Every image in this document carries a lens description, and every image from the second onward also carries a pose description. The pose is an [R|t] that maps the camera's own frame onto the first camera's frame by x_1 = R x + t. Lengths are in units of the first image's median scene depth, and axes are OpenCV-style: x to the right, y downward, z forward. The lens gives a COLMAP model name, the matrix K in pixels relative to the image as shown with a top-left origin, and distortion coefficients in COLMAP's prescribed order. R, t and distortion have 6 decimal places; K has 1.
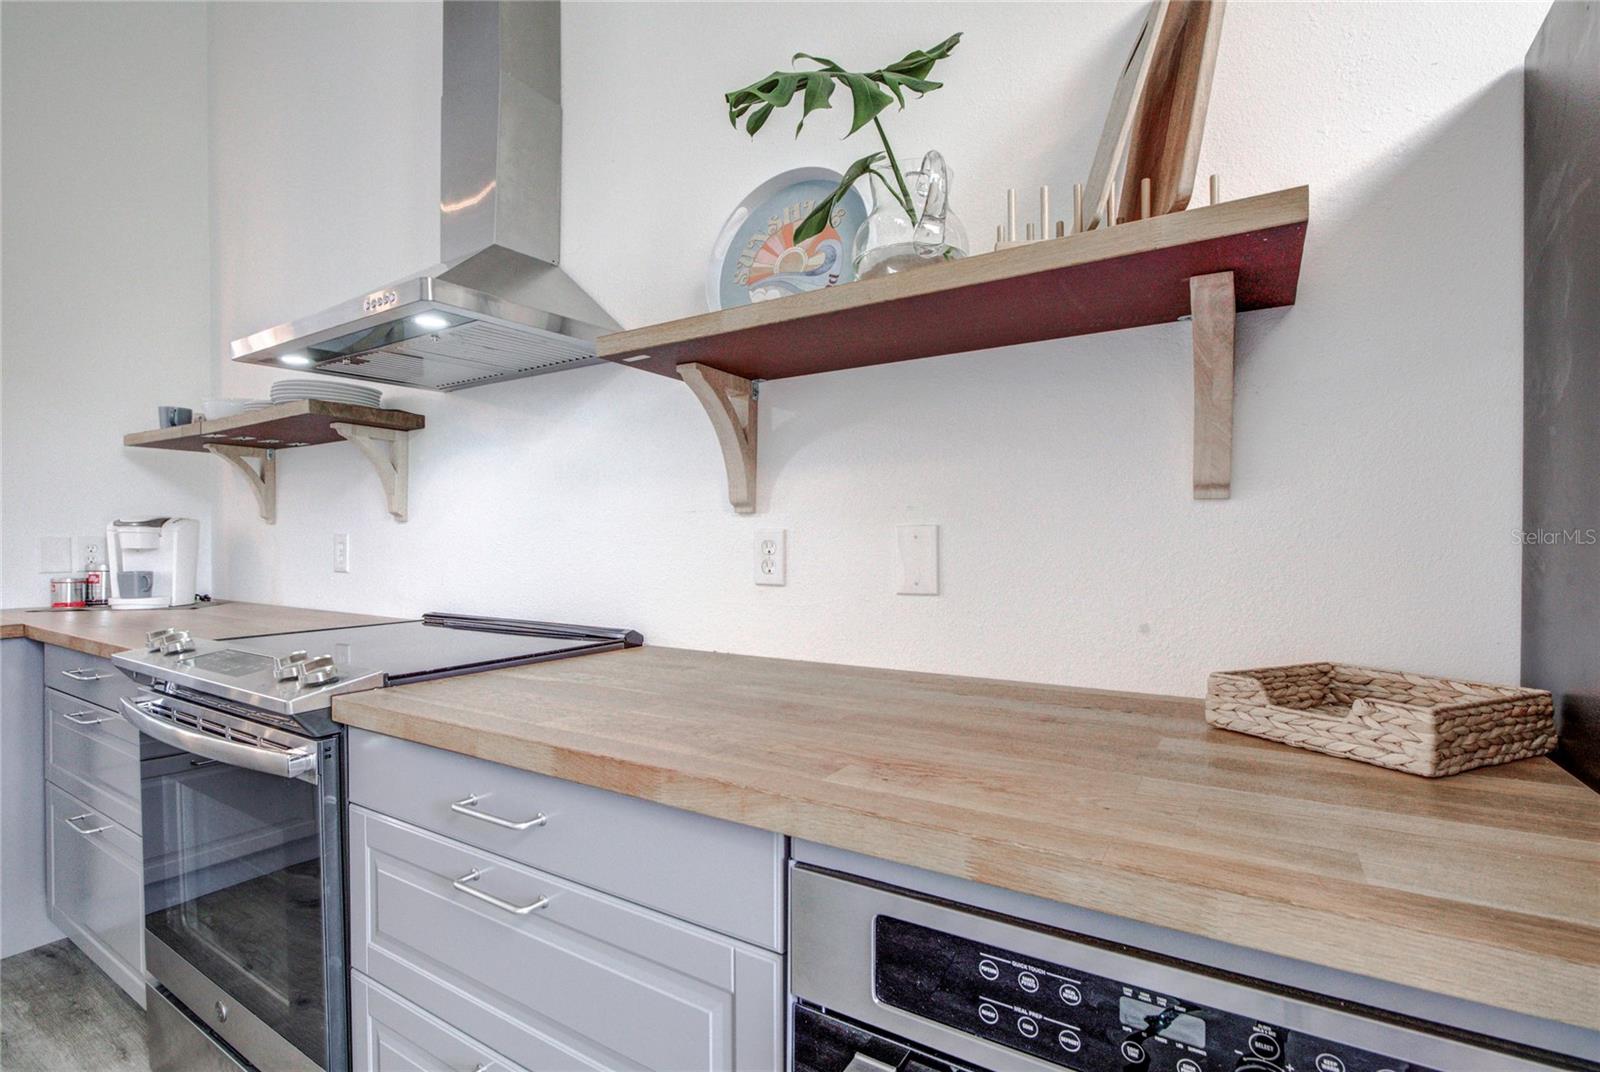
lens RADIAL K [[716.2, 0, 798.3], [0, 716.2, 542.2], [0, 0, 1]] dist [-0.014012, -0.000082]
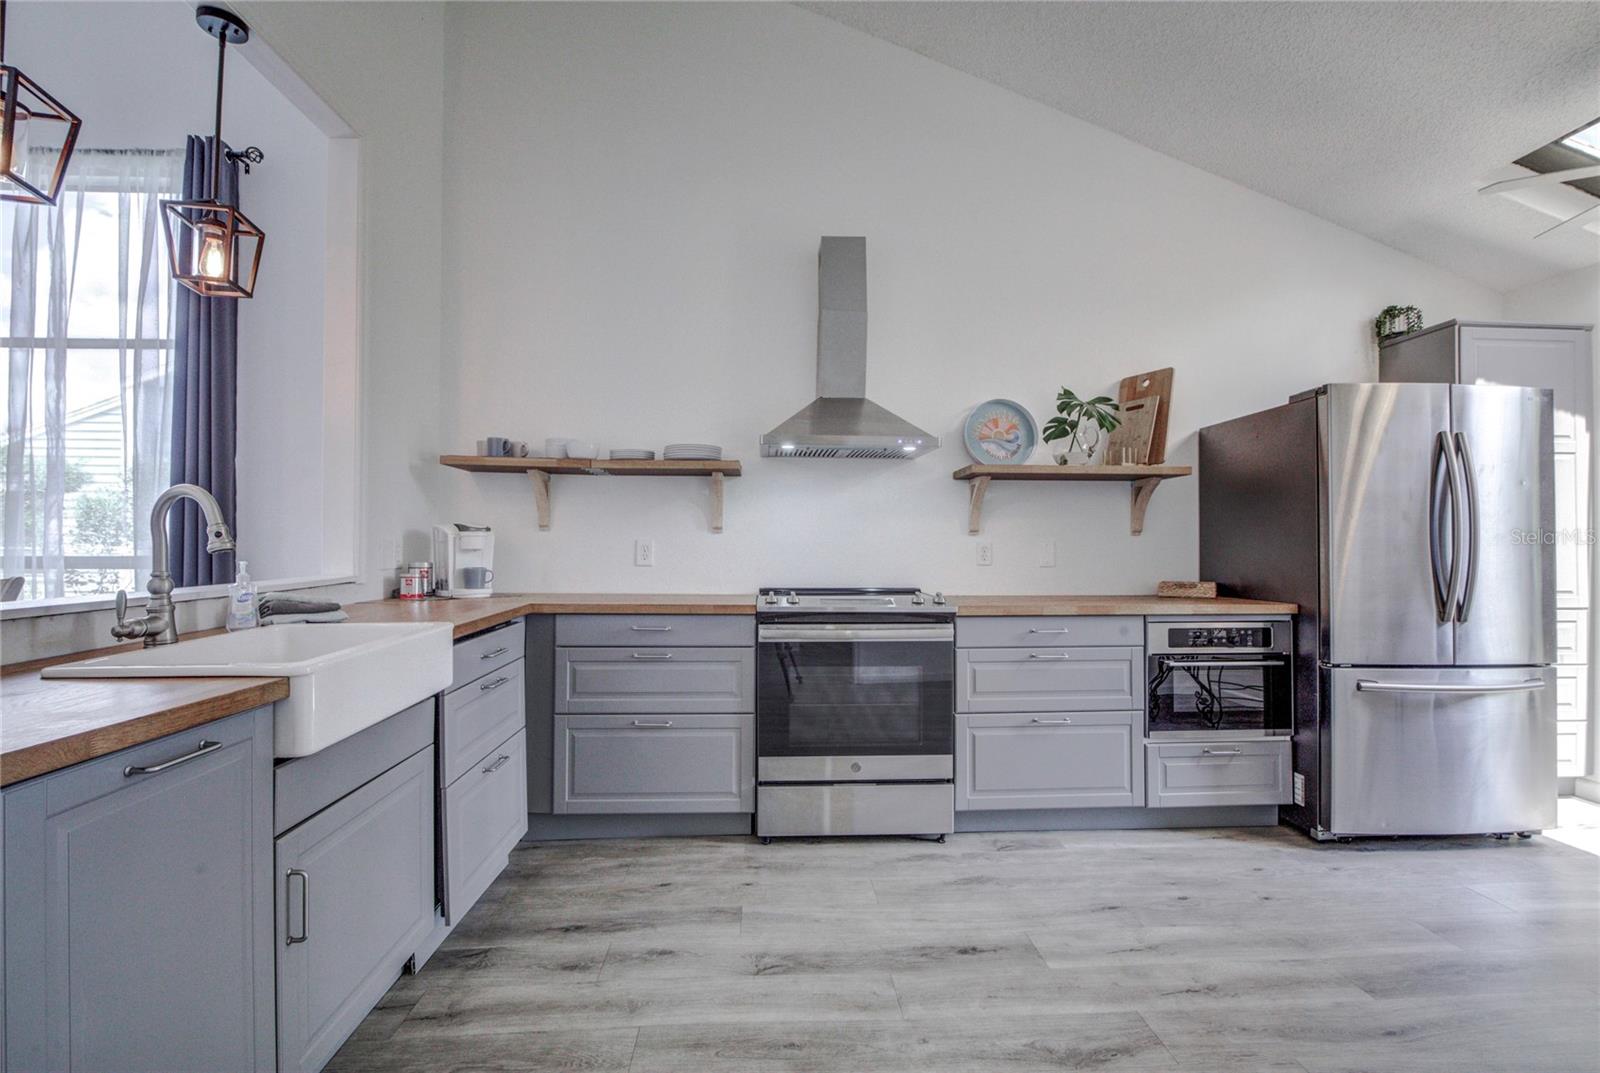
lens RADIAL K [[678.0, 0, 819.6], [0, 678.0, 537.4], [0, 0, 1]] dist [-0.010518, 0.000151]
pose [[0.807343, 0.015406, 0.589881, -2.528173], [-0.004954, 0.999801, -0.019331, 0.018180], [-0.590061, 0.012684, 0.807259, -0.704320]]
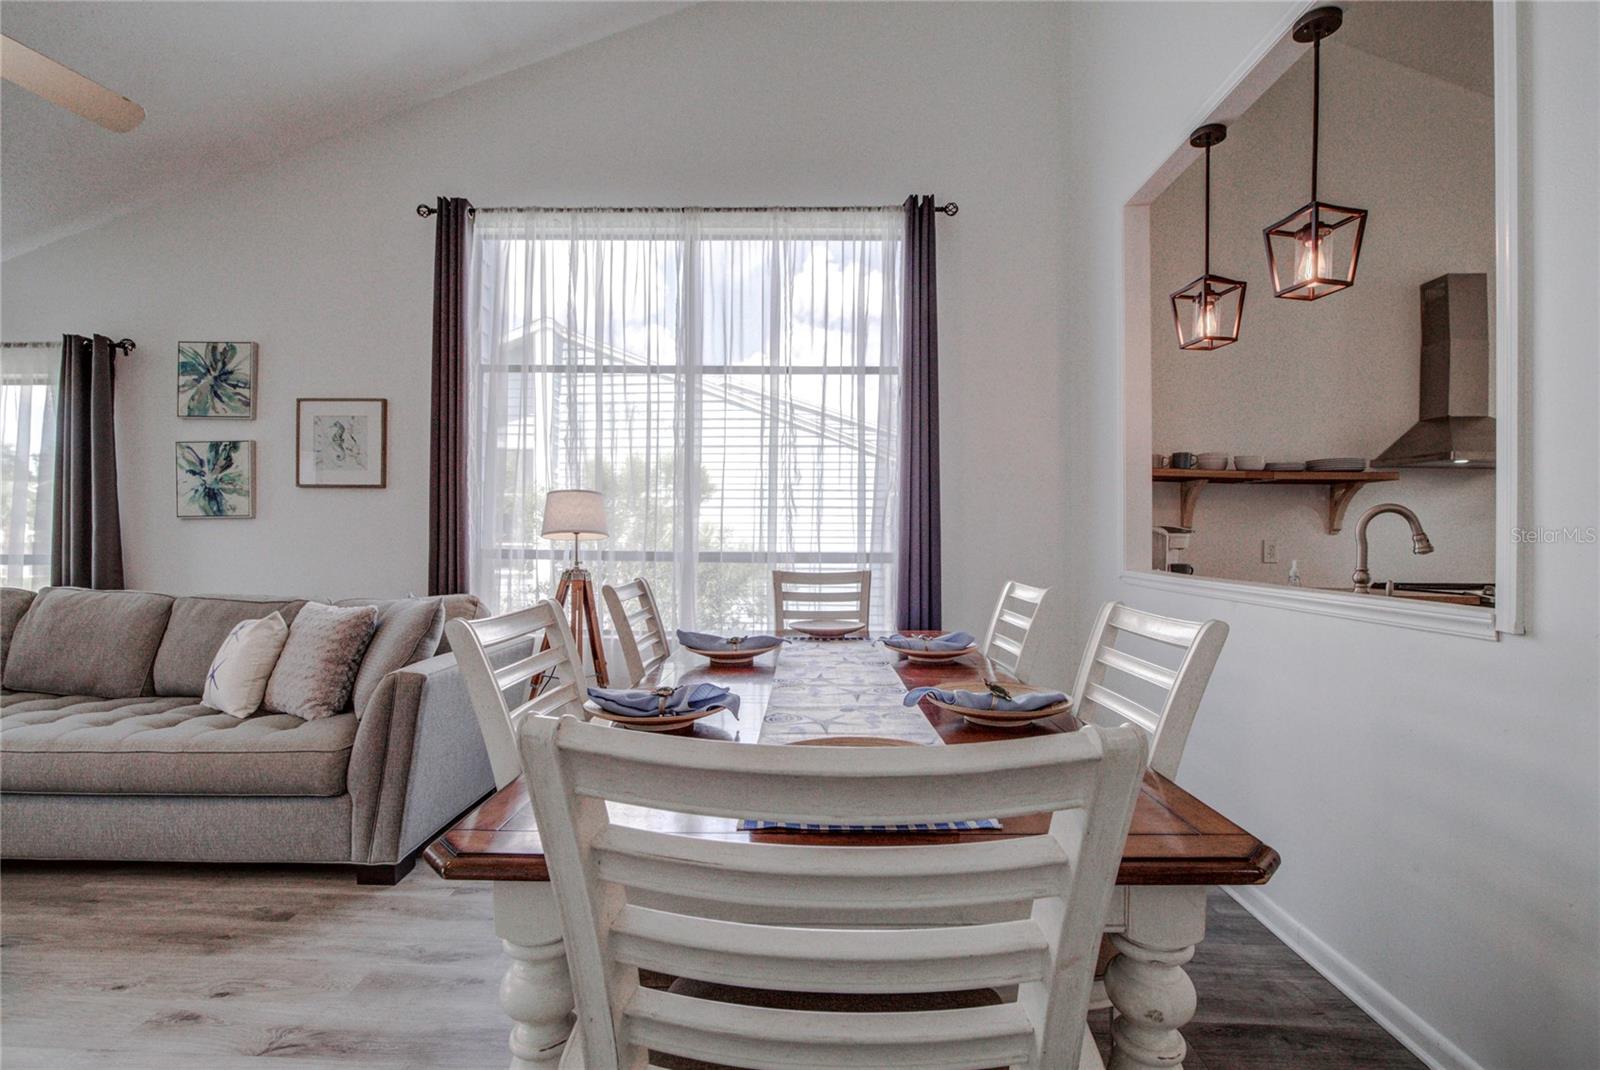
lens RADIAL K [[677.8, 0, 780.7], [0, 677.8, 538.2], [0, 0, 1]] dist [-0.020072, 0.000259]
pose [[0.852614, 0.011179, 0.522421, -5.243764], [-0.012702, 0.999919, -0.000668, 0.000929], [-0.522386, -0.006066, 0.852687, 0.558400]]
